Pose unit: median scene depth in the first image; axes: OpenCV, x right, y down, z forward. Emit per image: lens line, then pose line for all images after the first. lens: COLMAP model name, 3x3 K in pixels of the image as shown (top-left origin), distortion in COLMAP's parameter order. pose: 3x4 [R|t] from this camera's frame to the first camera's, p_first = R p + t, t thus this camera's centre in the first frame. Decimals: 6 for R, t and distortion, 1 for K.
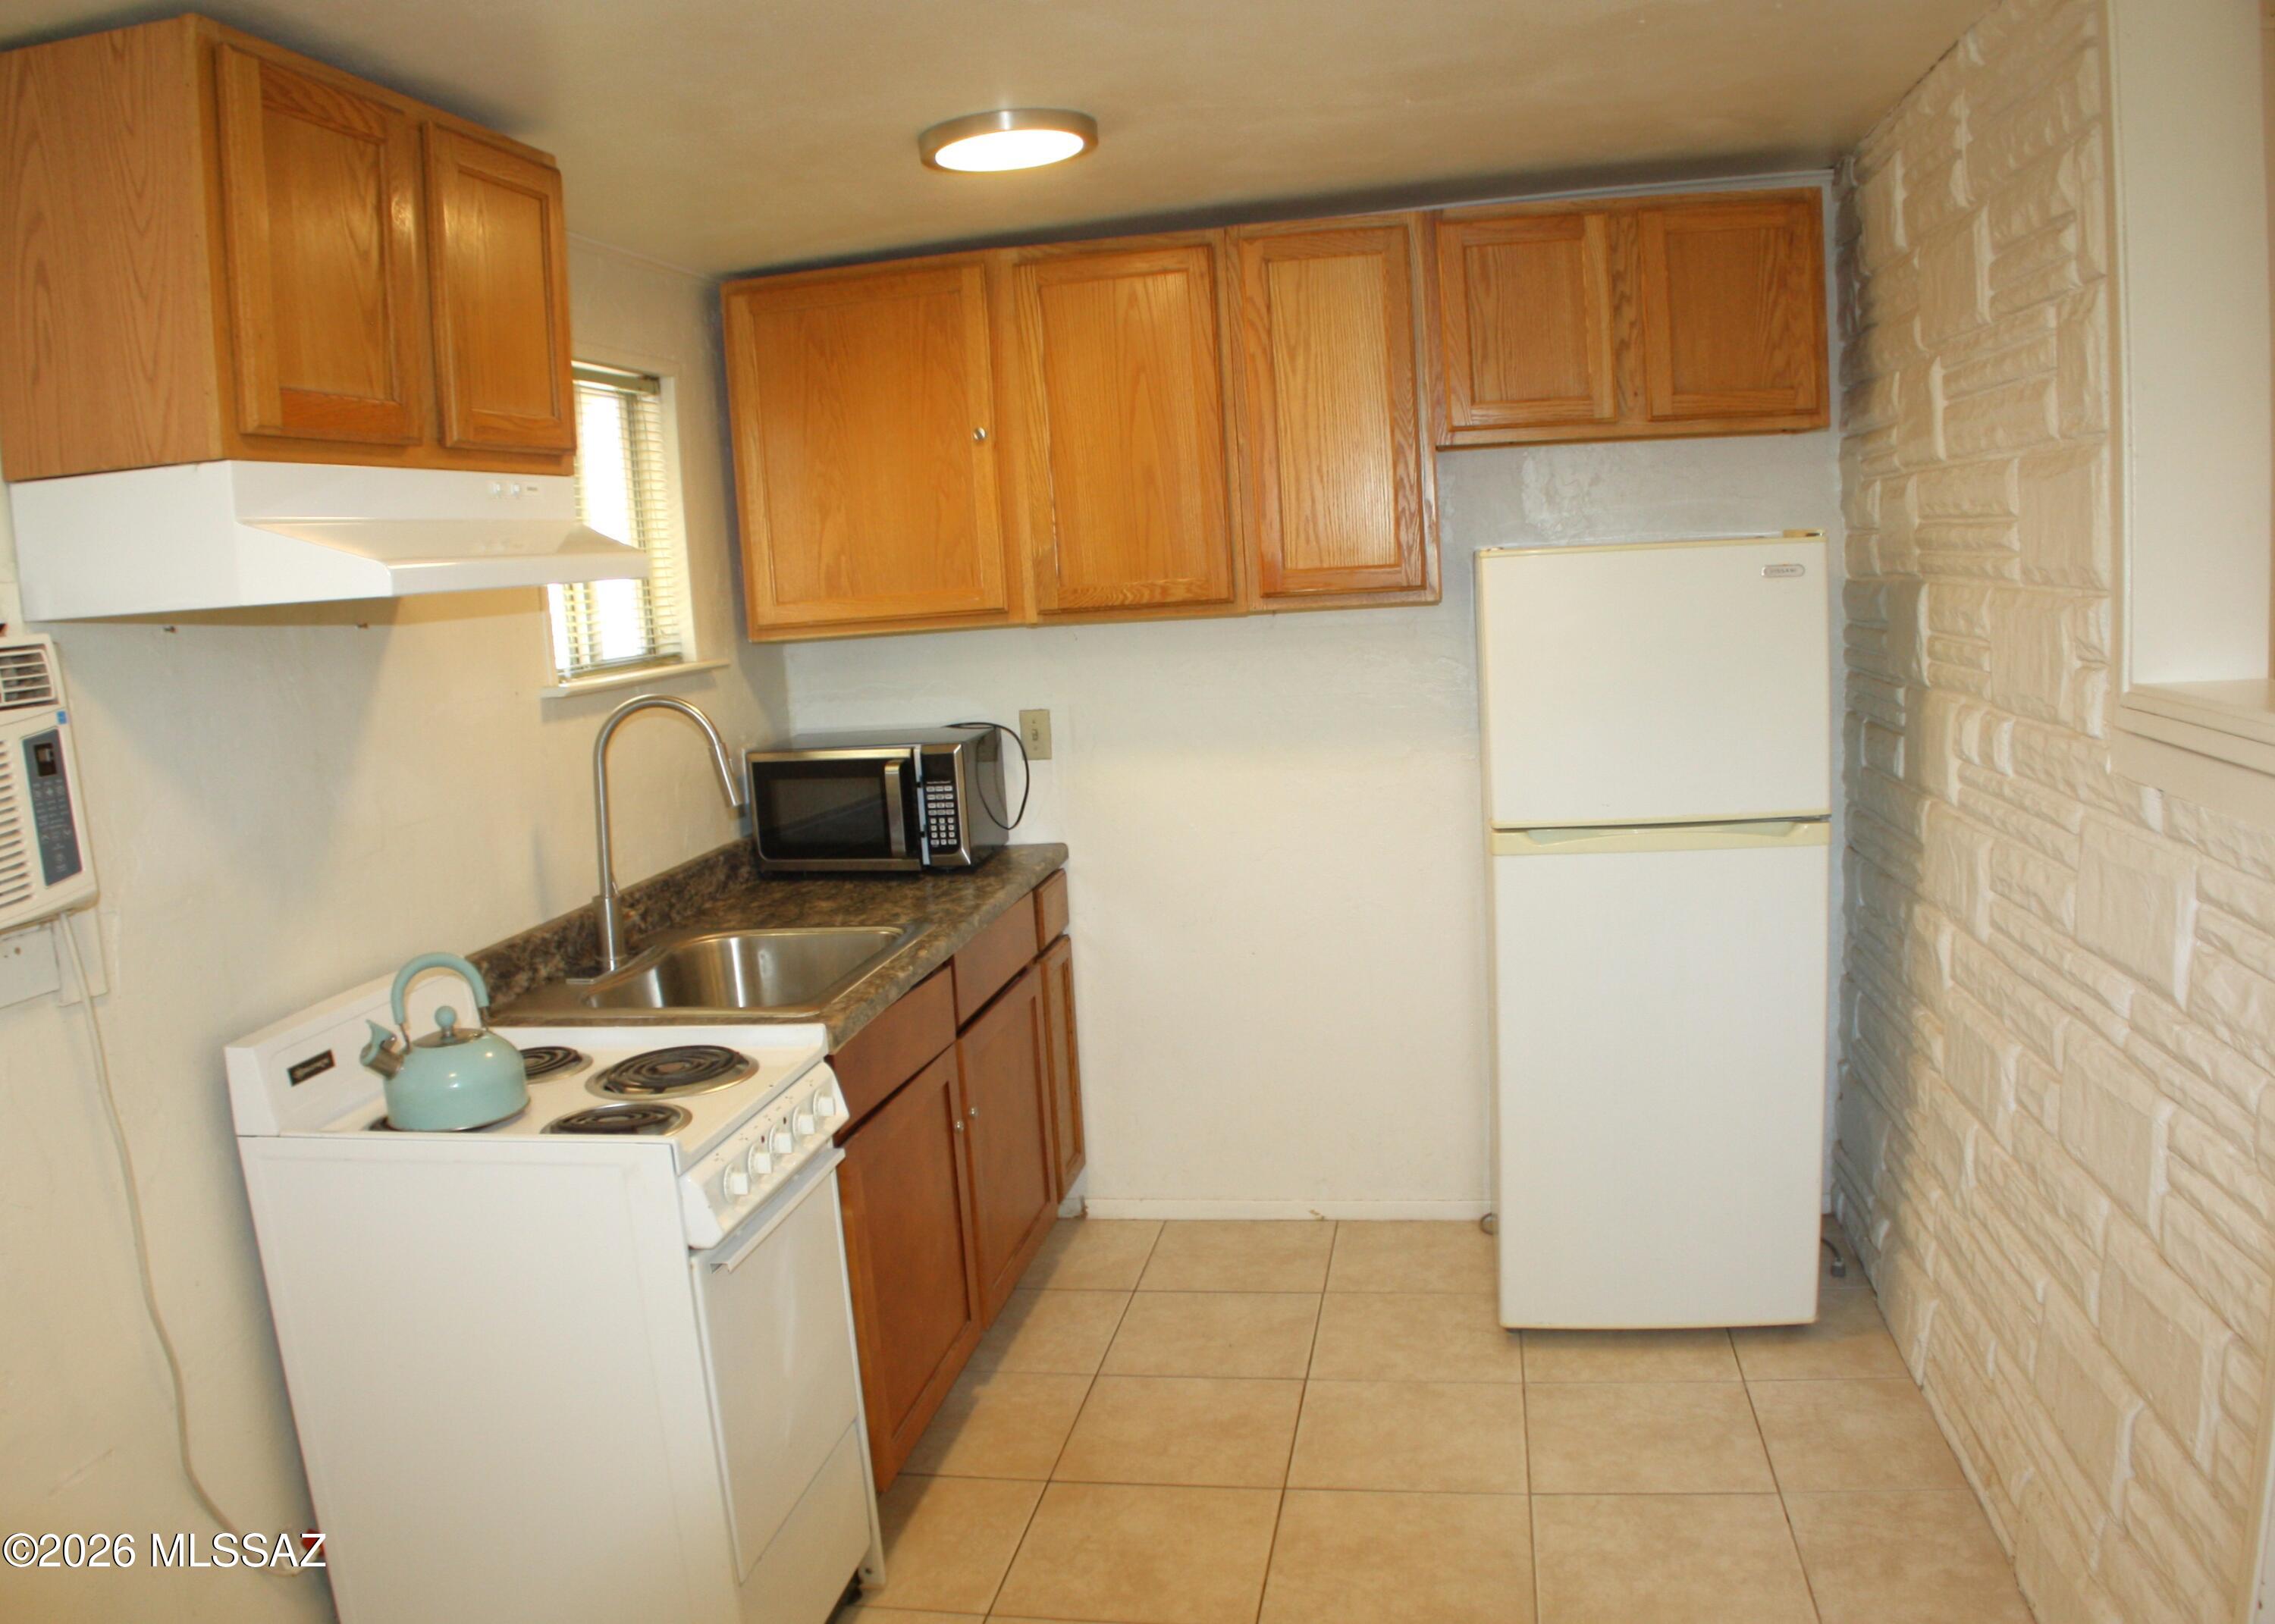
lens RADIAL K [[1759.4, 0, 1137.5], [0, 1759.4, 812.0], [0, 0, 1]] dist [-0.197381, 0.089553]
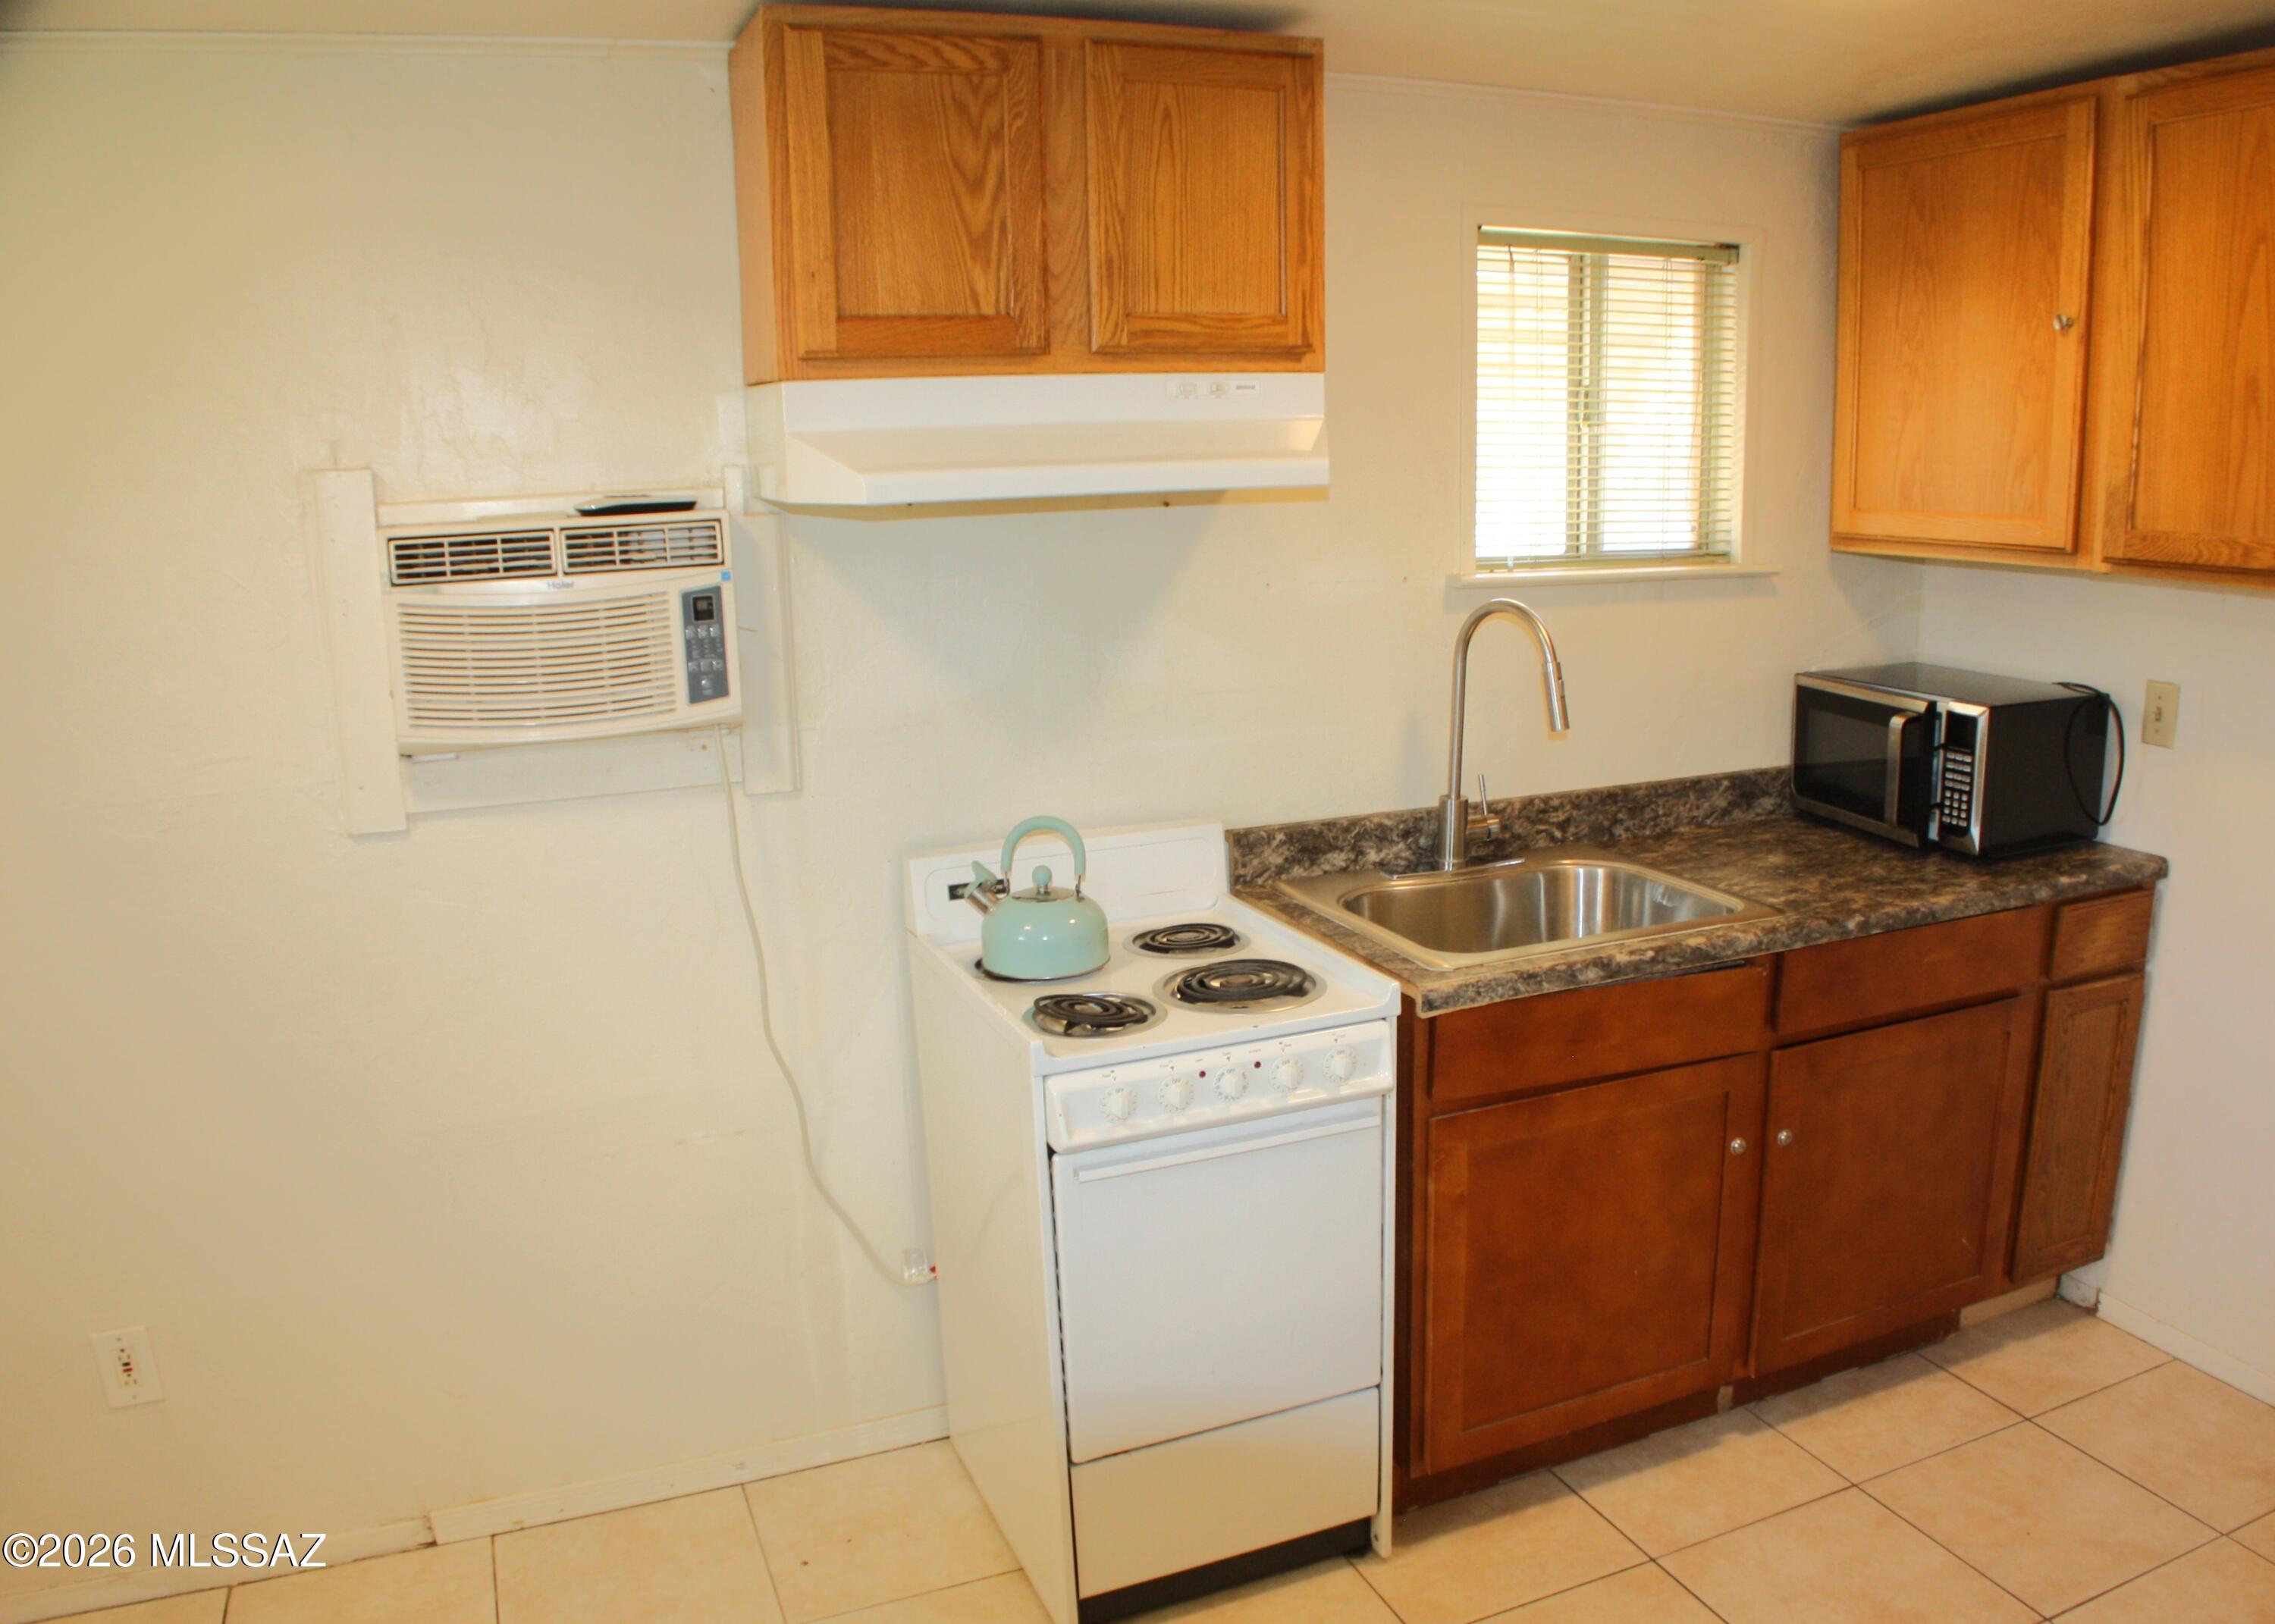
lens RADIAL K [[1700.8, 0, 1138.4], [0, 1700.8, 865.1], [0, 0, 1]] dist [-0.202696, 0.077204]
pose [[0.537859, 0.247502, -0.805885, 0.319622], [-0.128208, 0.968828, 0.211977, -0.079521], [0.833229, -0.010693, 0.552824, 0.272119]]
